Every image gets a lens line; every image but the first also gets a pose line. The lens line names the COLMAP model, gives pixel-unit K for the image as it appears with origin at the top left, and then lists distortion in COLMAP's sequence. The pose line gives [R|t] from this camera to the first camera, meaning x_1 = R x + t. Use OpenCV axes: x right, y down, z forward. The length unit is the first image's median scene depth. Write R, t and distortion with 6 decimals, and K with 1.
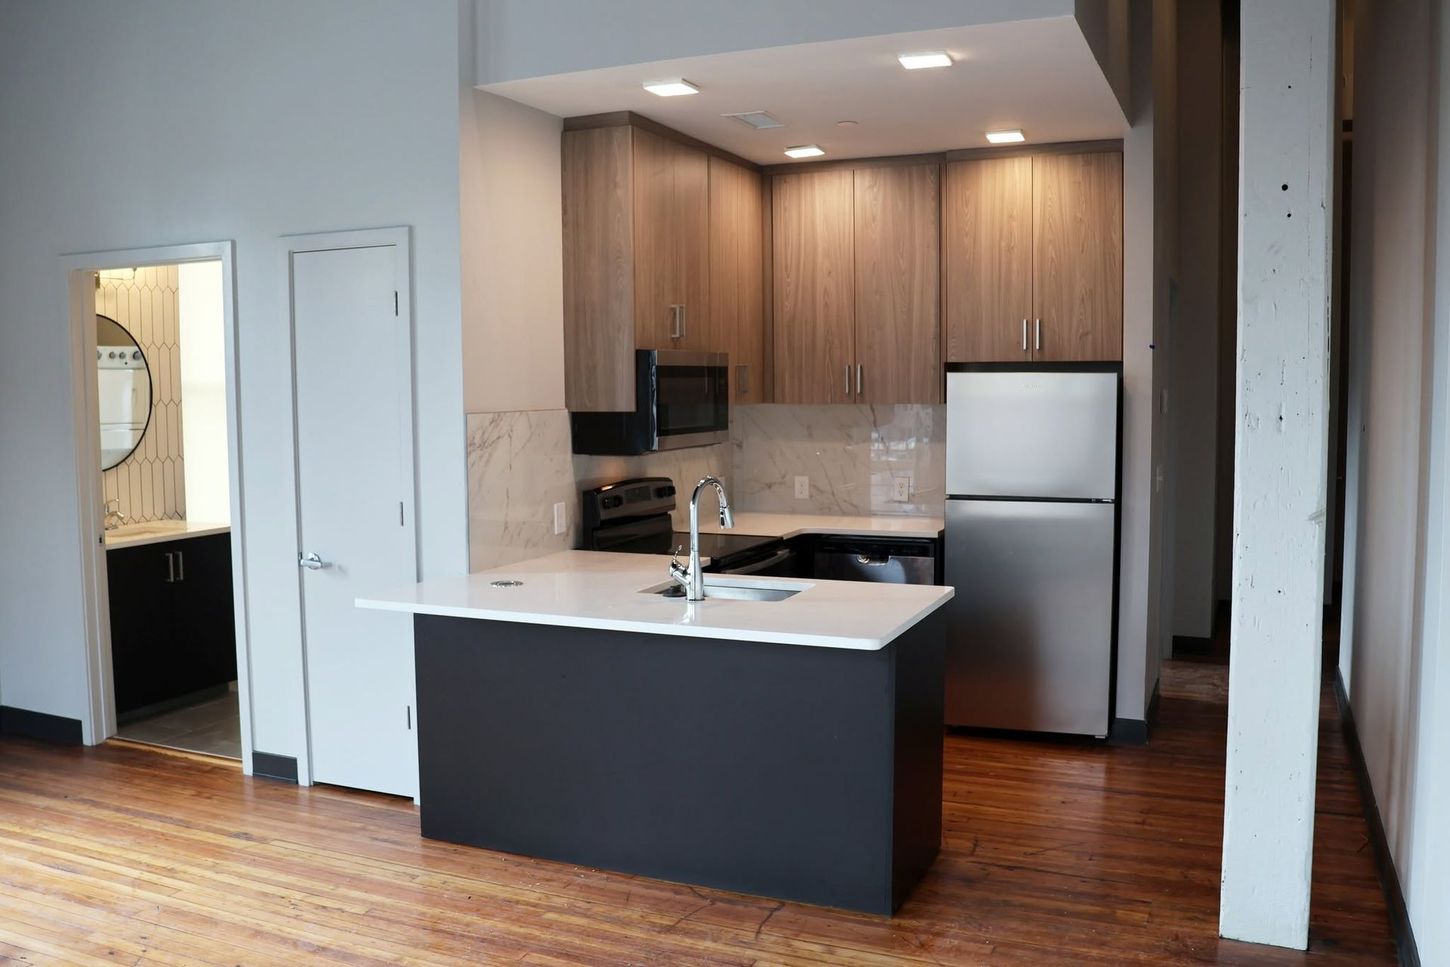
lens RADIAL K [[1178.1, 0, 725.0], [0, 1178.1, 483.5], [0, 0, 1]] dist [-0.075914, 0.006697]
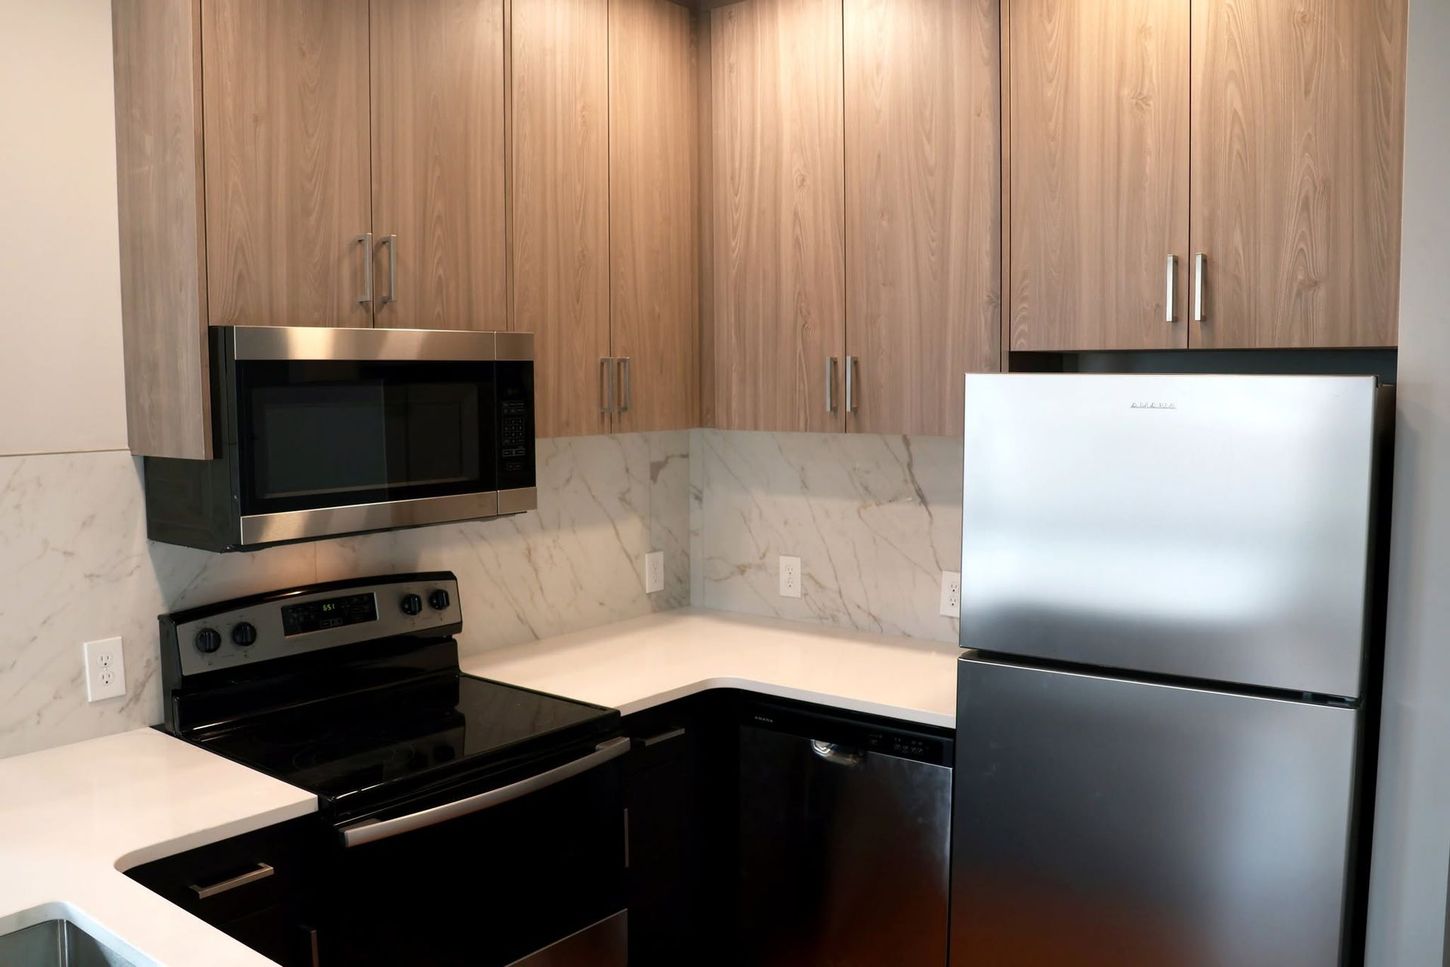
lens RADIAL K [[1178.1, 0, 725.0], [0, 1178.1, 483.5], [0, 0, 1]] dist [-0.075914, 0.006697]
pose [[0.966649, 0.025767, -0.254806, 0.203420], [-0.024780, 0.999668, 0.007082, -0.050981], [0.254904, -0.000531, 0.966966, 0.518768]]
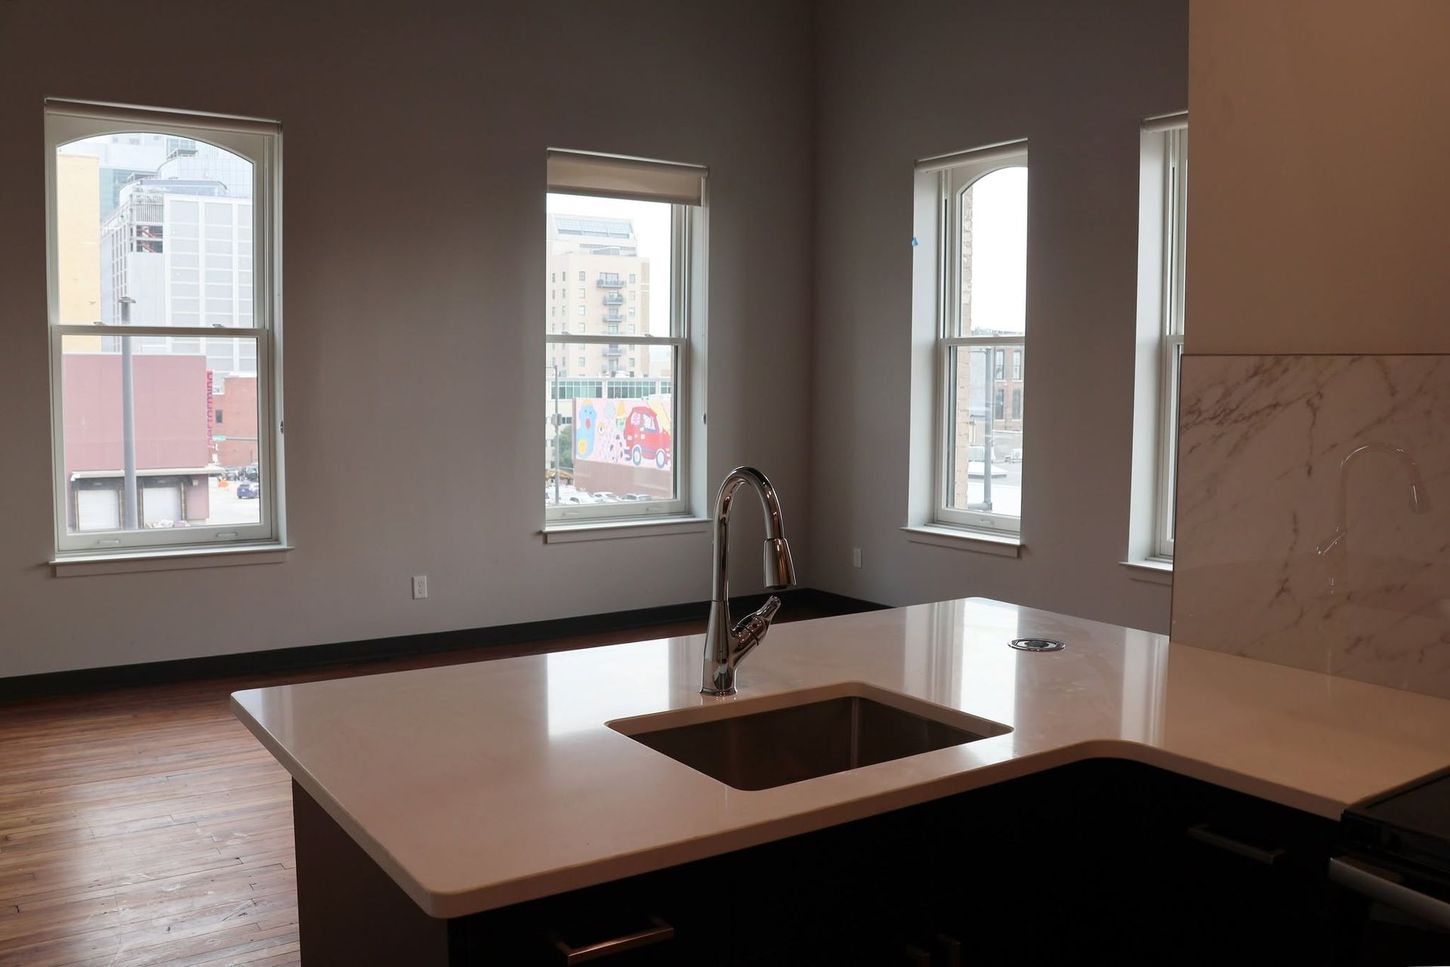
lens RADIAL K [[1246.1, 0, 725.0], [0, 1246.1, 483.5], [0, 0, 1]] dist [-0.187917, 0.180736]
pose [[-0.546517, 0.081862, -0.833438, 0.286750], [-0.067829, 0.987614, 0.141484, -0.049616], [0.834697, 0.133854, -0.534195, 0.849786]]
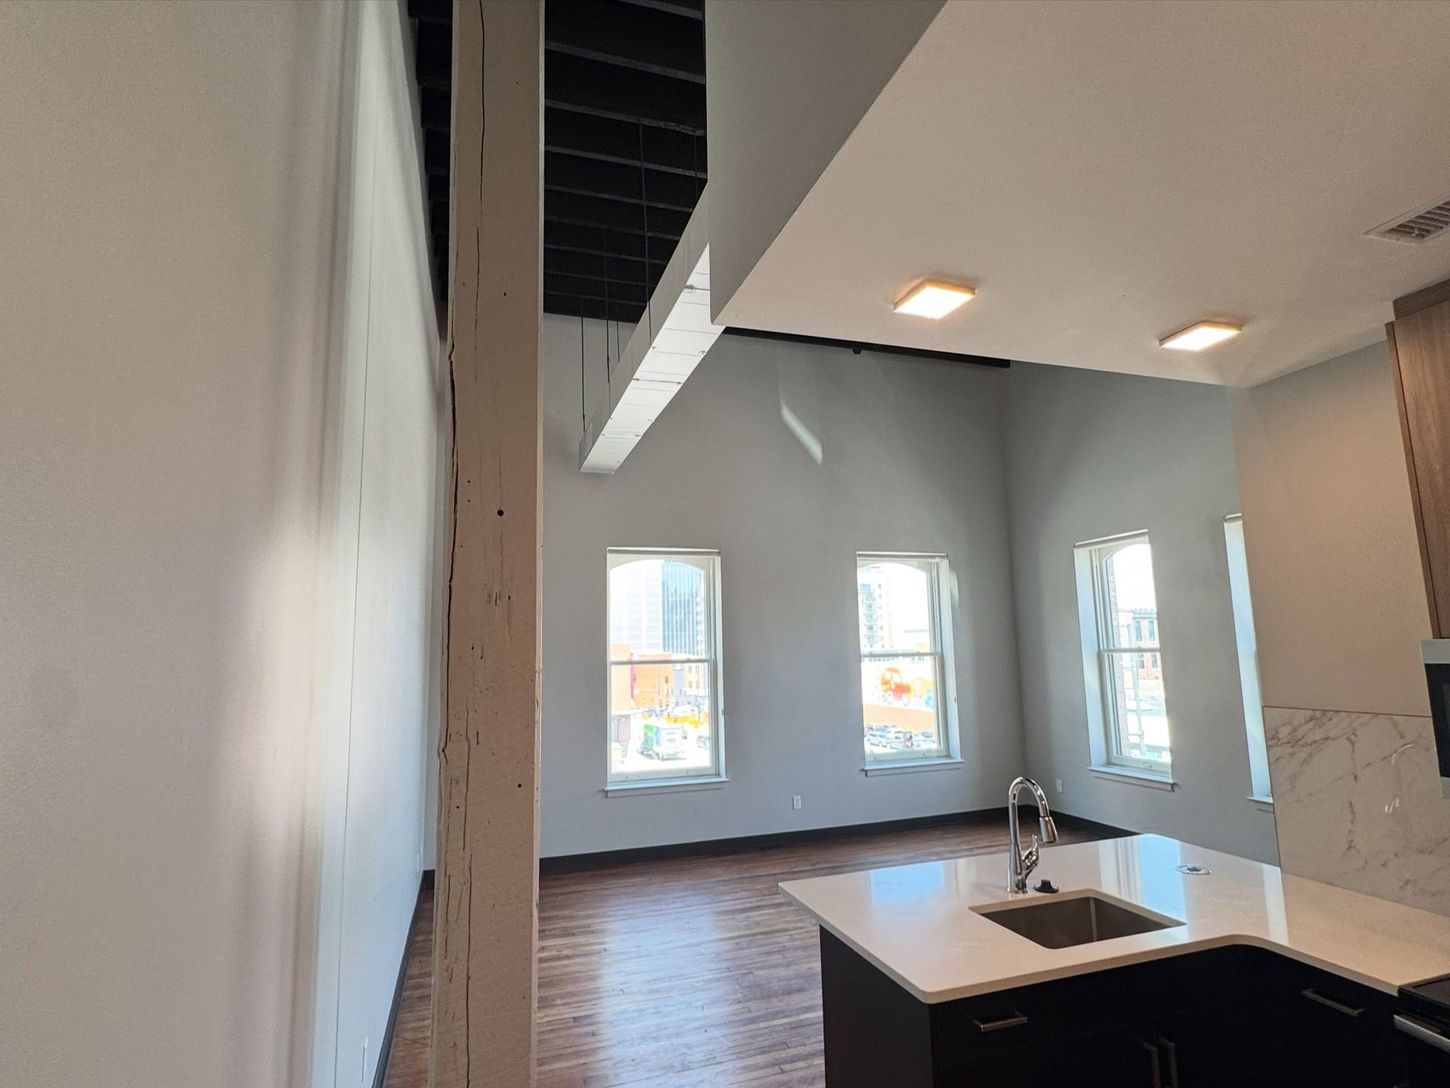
lens RADIAL K [[765.9, 0, 725.0], [0, 765.9, 544.0], [0, 0, 1]] dist [-0.004489, -0.000705]
pose [[-0.752456, -0.057906, -0.656093, 0.431775], [-0.019165, 0.997631, -0.066069, -0.110738], [0.658364, -0.037140, -0.751783, 0.896274]]
